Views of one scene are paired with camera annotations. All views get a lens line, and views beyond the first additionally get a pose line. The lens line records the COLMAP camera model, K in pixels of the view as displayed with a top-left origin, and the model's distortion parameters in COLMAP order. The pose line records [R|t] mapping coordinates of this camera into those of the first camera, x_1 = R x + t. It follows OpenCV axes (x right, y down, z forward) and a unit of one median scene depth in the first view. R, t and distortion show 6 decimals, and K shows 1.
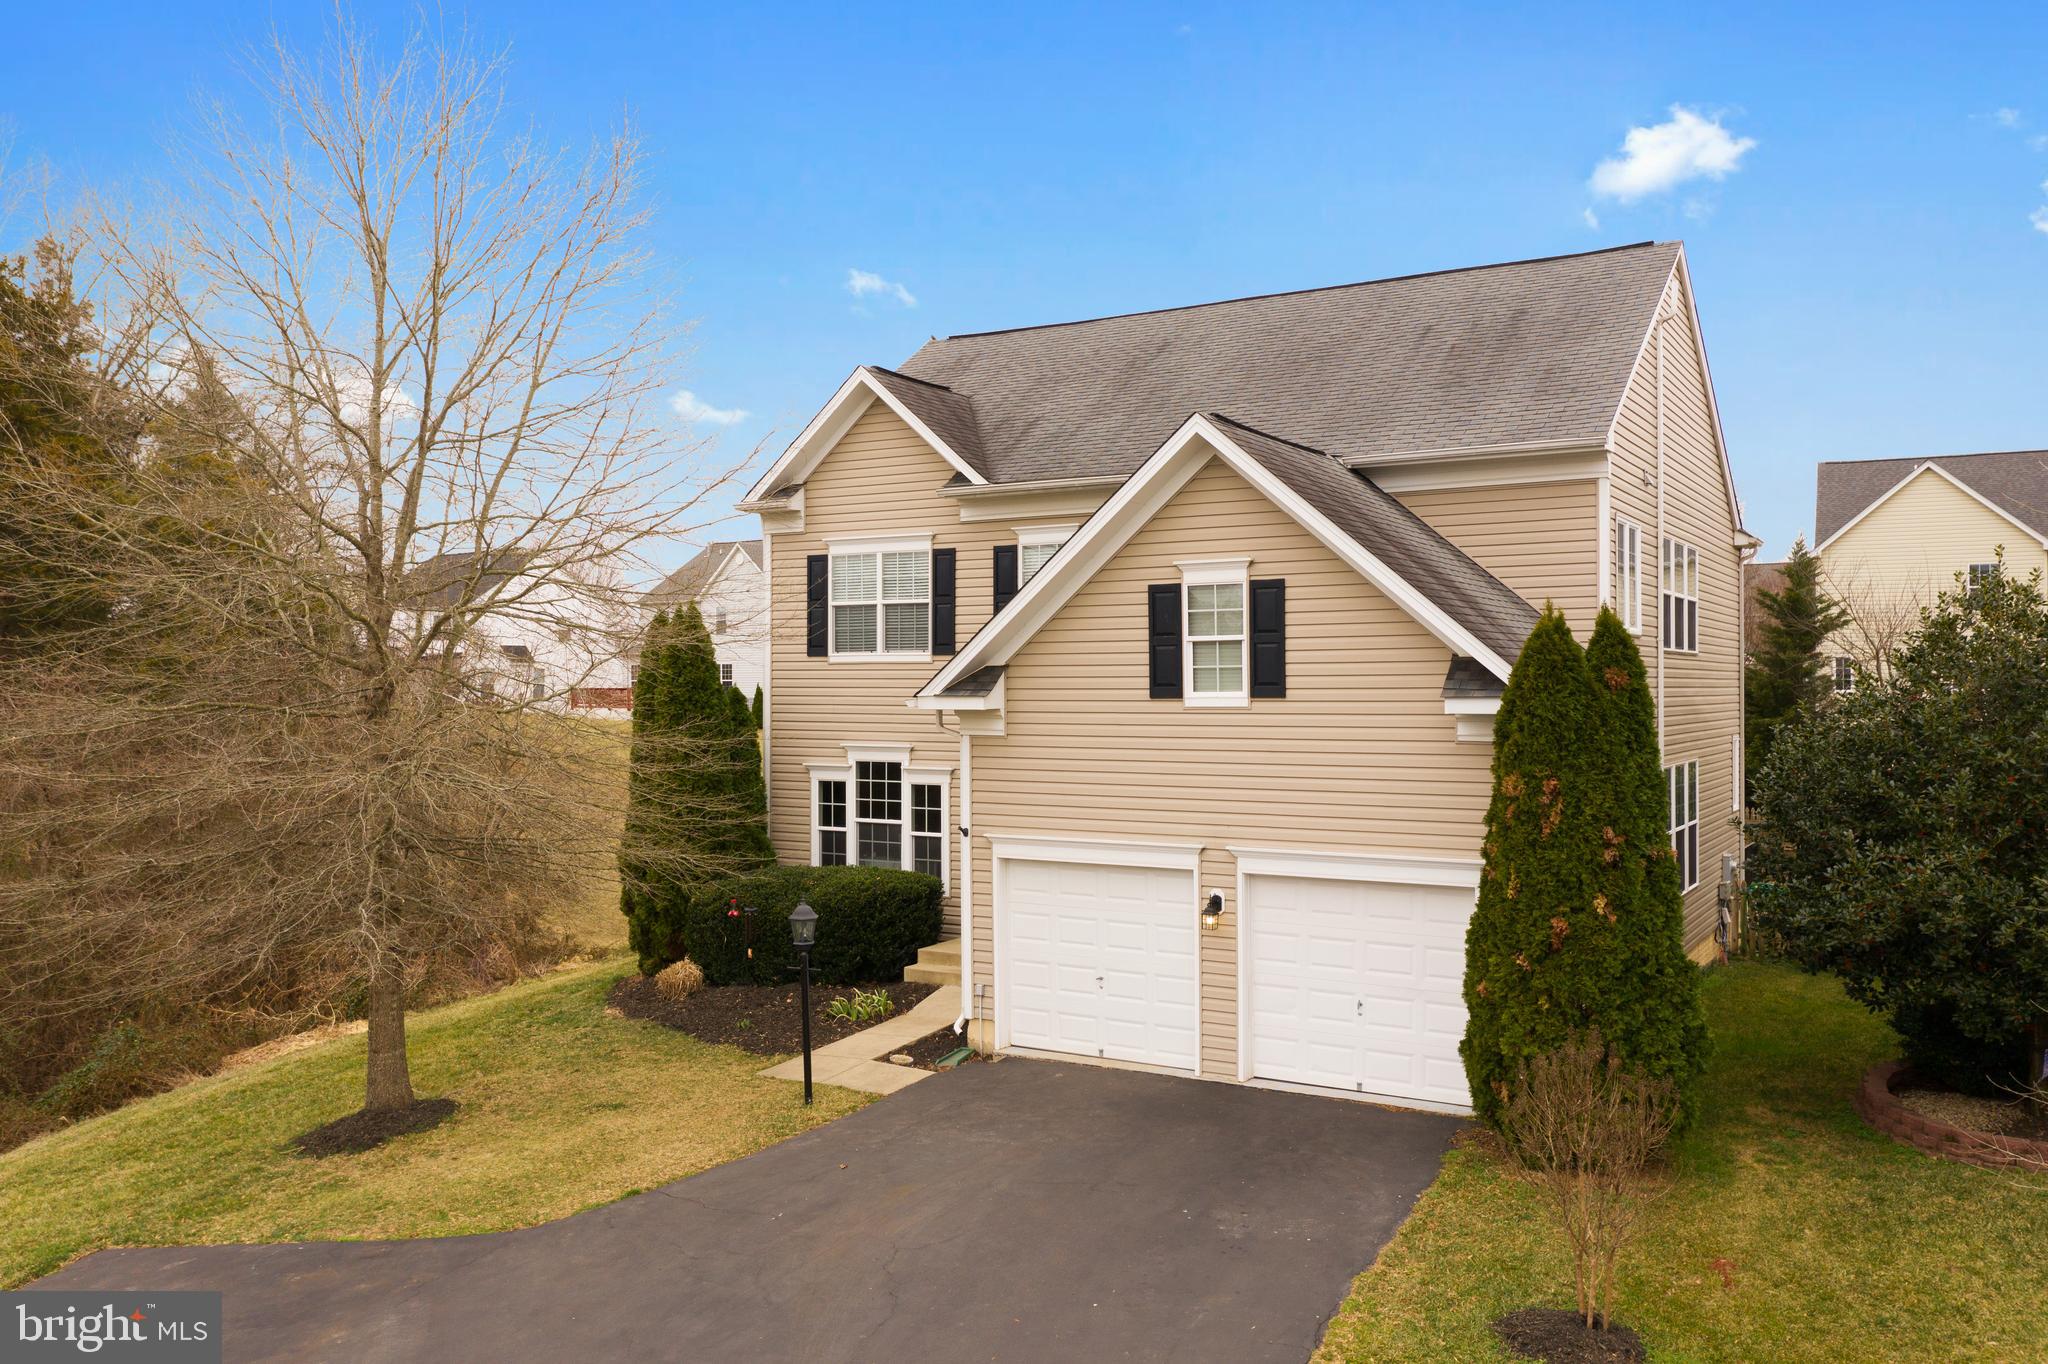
lens RADIAL K [[1624.6, 0, 1029.2], [0, 1624.6, 686.7], [0, 0, 1]] dist [-0.014522, 0.008541]
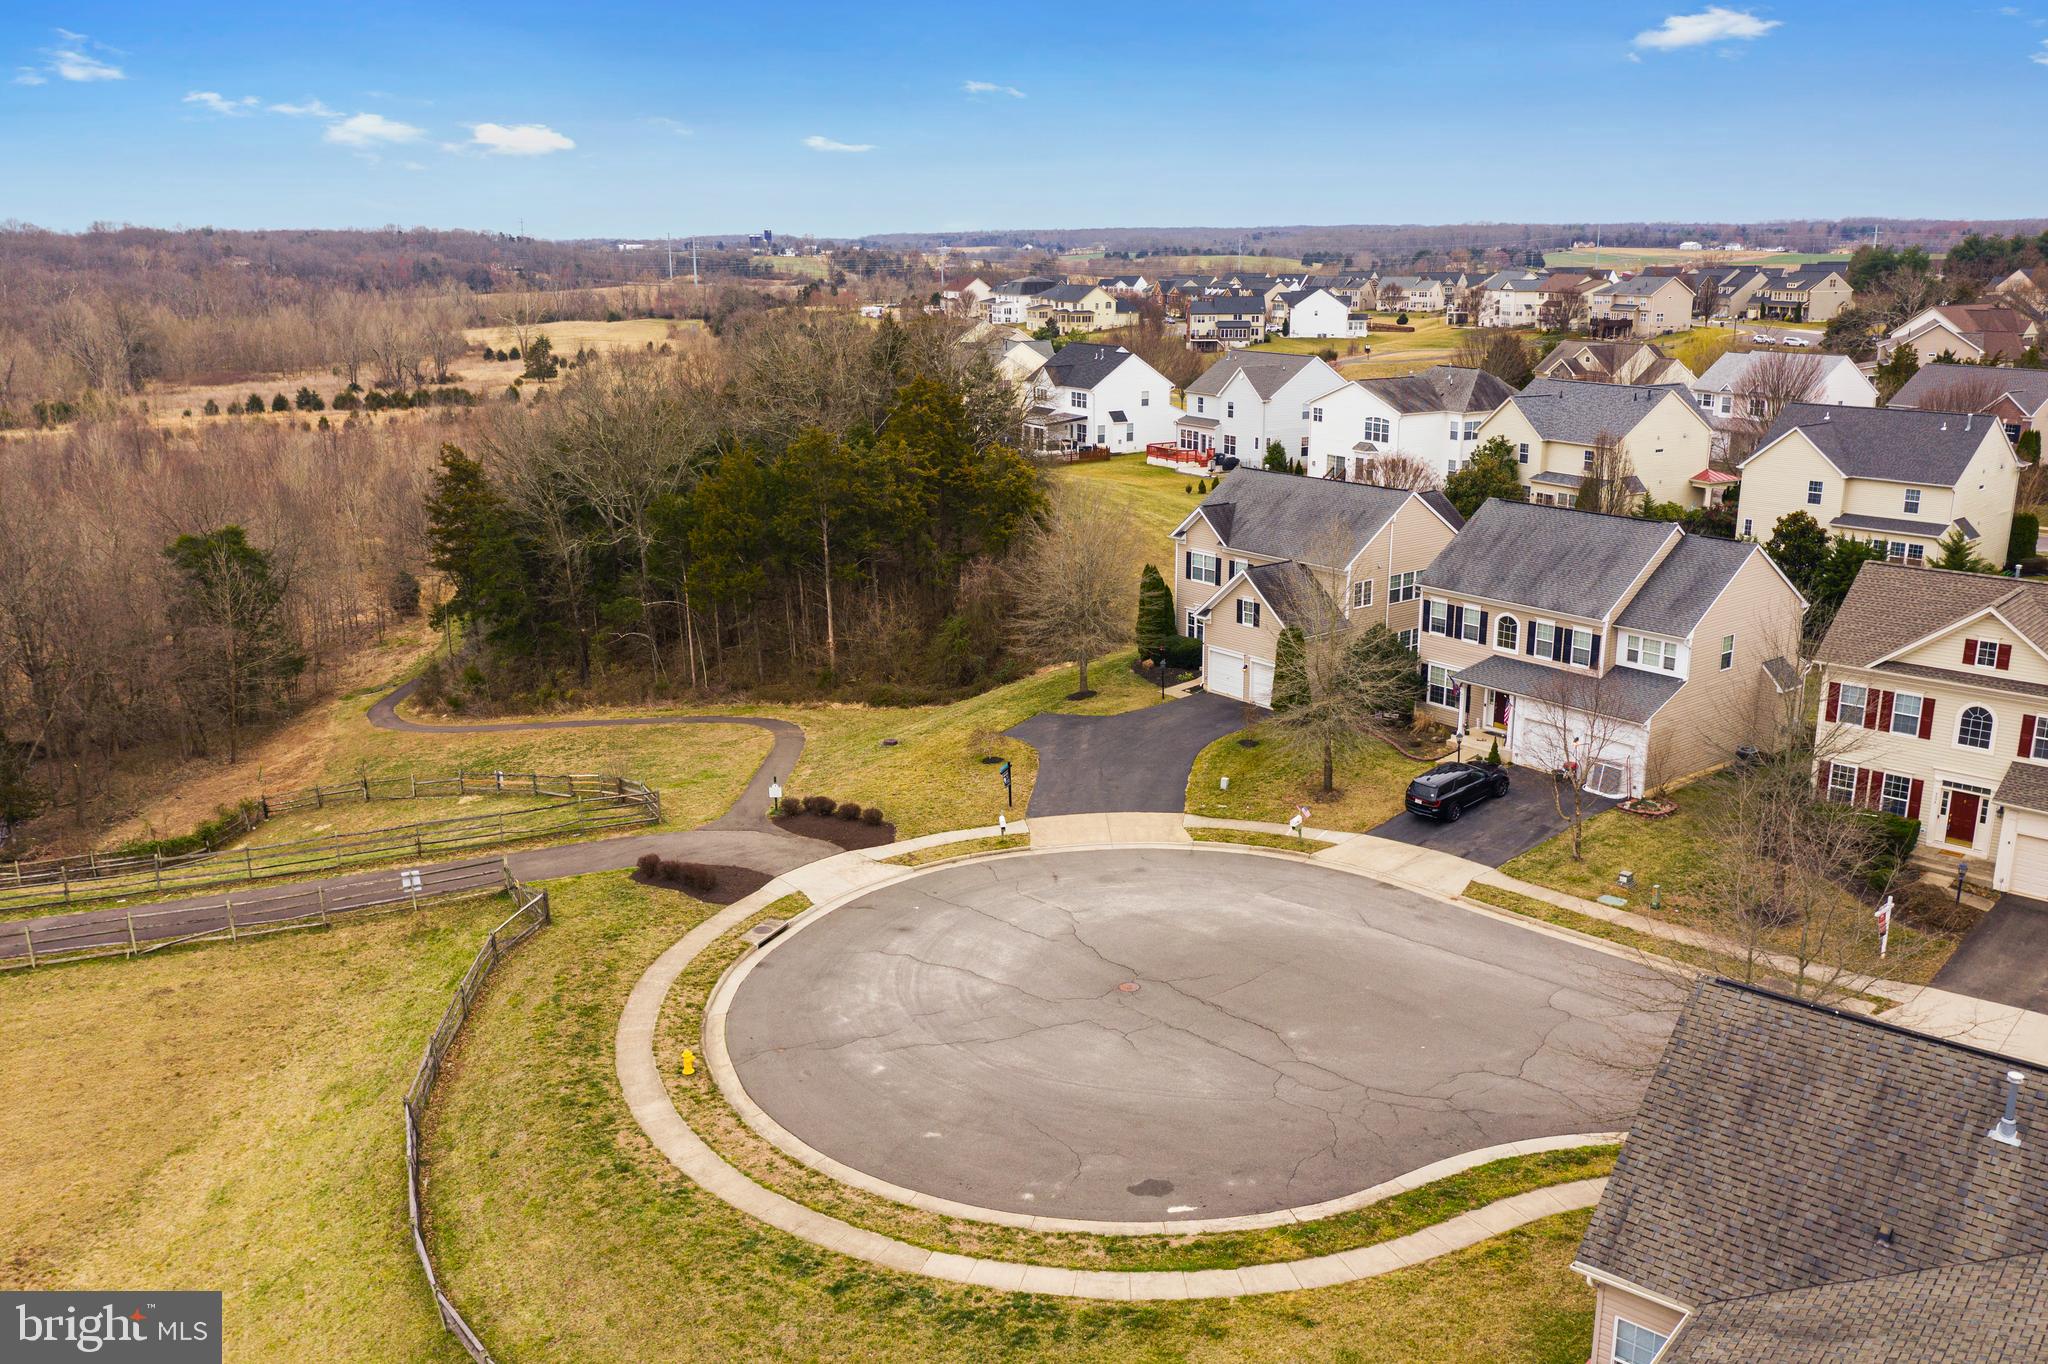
lens RADIAL K [[1624.6, 0, 1016.6], [0, 1624.6, 683.0], [0, 0, 1]] dist [-0.014522, 0.008541]
pose [[0.931745, 0.087295, -0.352464, 1.179874], [0.007944, 0.965540, 0.260135, -1.076068], [0.363026, -0.245179, 0.898943, -3.586923]]
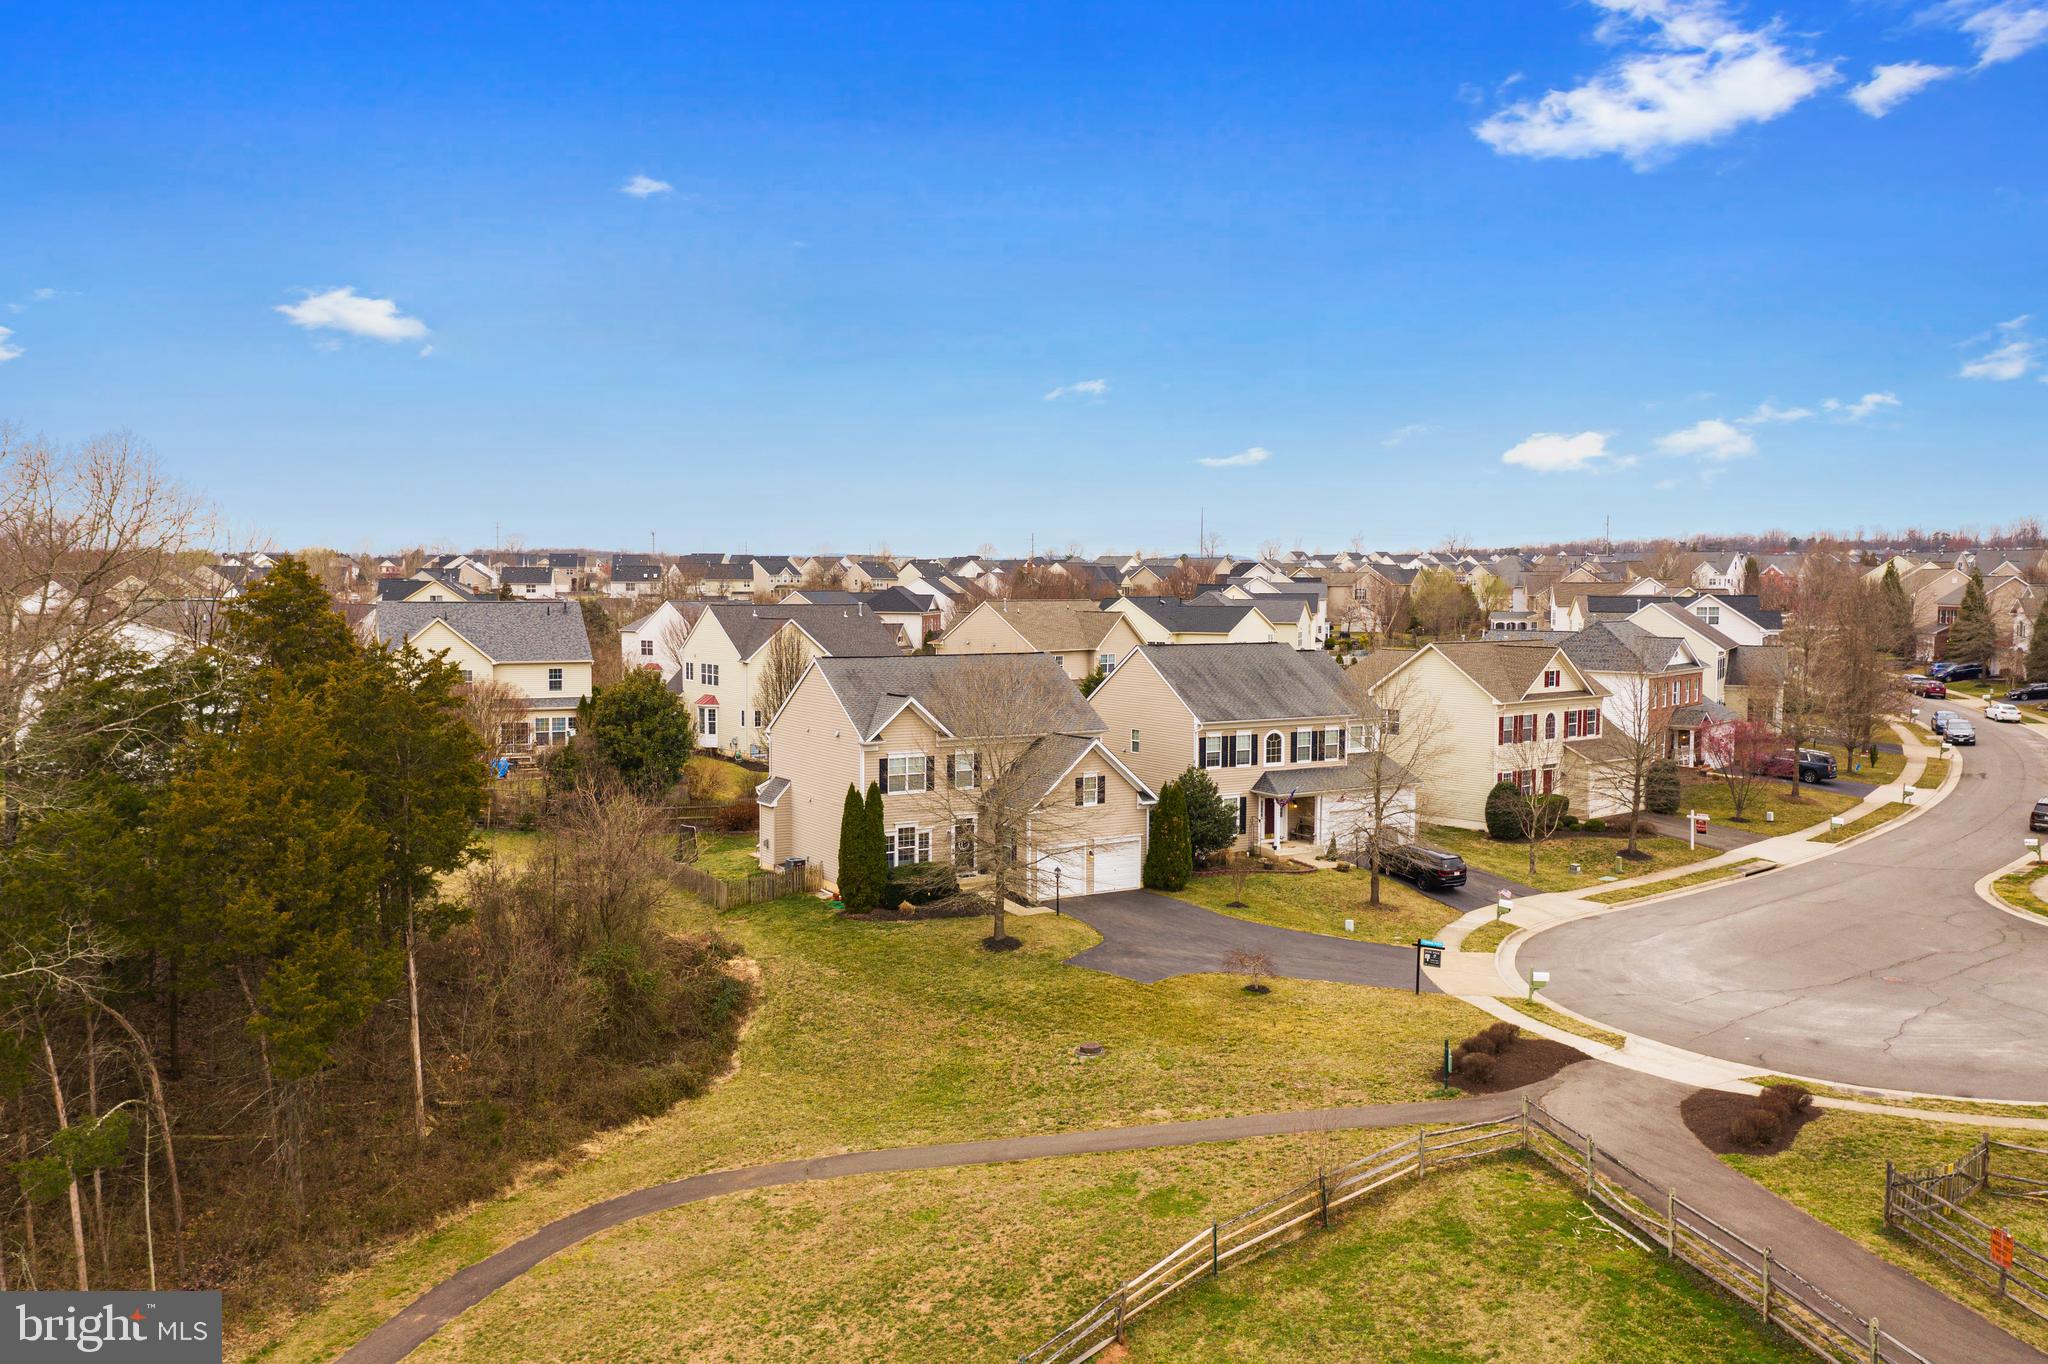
lens RADIAL K [[1624.6, 0, 1029.3], [0, 1624.6, 680.7], [0, 0, 1]] dist [-0.014522, 0.008541]
pose [[0.446611, -0.050521, 0.893301, -3.675899], [-0.005708, 0.998223, 0.059309, -0.557287], [-0.894710, -0.031587, 0.445529, -0.715979]]
